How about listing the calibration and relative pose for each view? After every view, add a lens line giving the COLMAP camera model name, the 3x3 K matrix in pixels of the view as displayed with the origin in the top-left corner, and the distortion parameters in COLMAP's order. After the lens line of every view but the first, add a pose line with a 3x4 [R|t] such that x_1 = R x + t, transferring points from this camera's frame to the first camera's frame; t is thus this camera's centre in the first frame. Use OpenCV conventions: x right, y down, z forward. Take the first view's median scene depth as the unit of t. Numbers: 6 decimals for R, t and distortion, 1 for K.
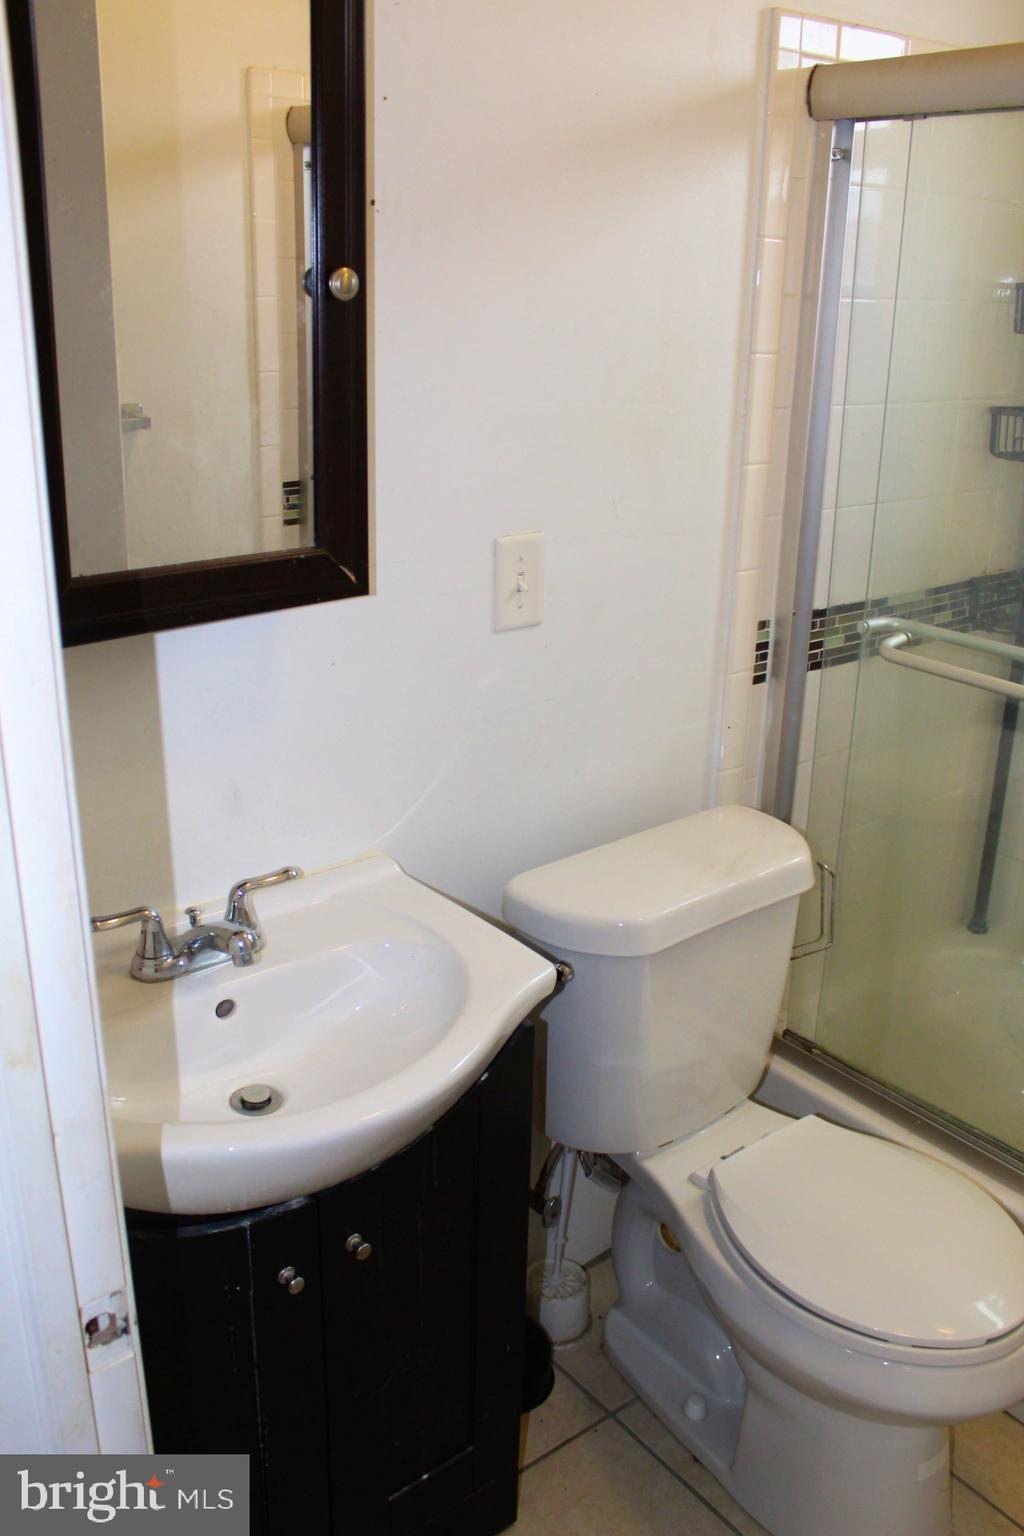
lens RADIAL K [[1332.9, 0, 500.4], [0, 1332.9, 764.1], [0, 0, 1]] dist [-0.151794, 0.134851]
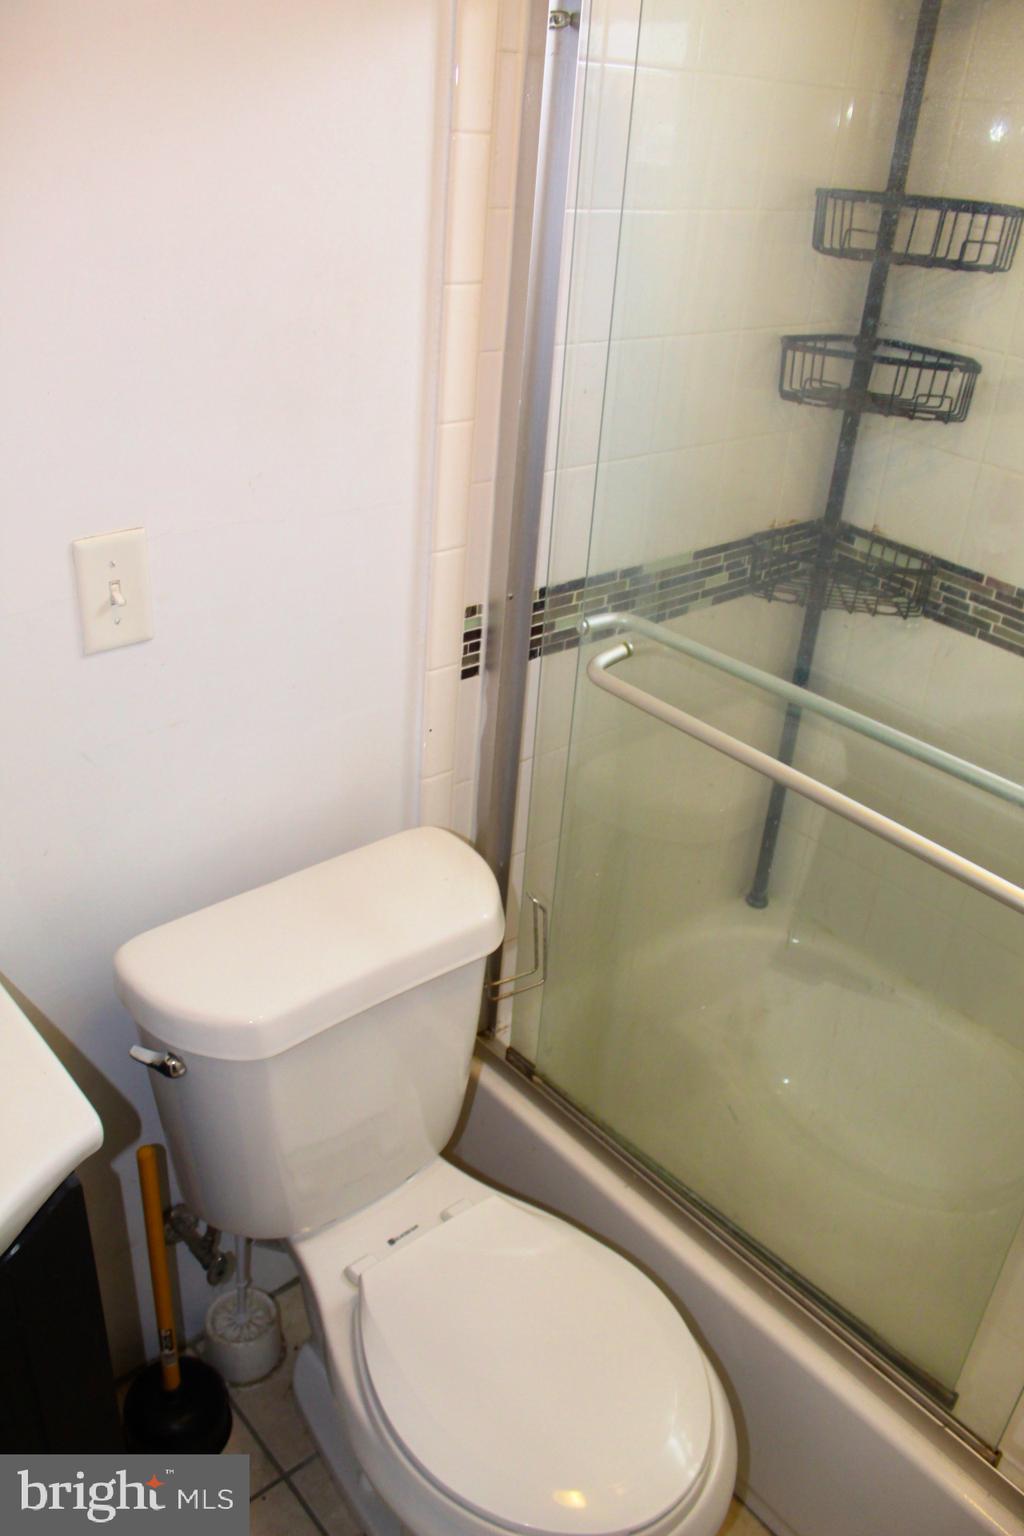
lens RADIAL K [[1263.9, 0, 495.9], [0, 1263.9, 767.1], [0, 0, 1]] dist [-0.169226, 0.150624]
pose [[0.997893, 0.018356, 0.062230, 0.165244], [-0.027709, 0.987847, 0.152942, -0.129149], [-0.058667, -0.154344, 0.986274, 0.204738]]
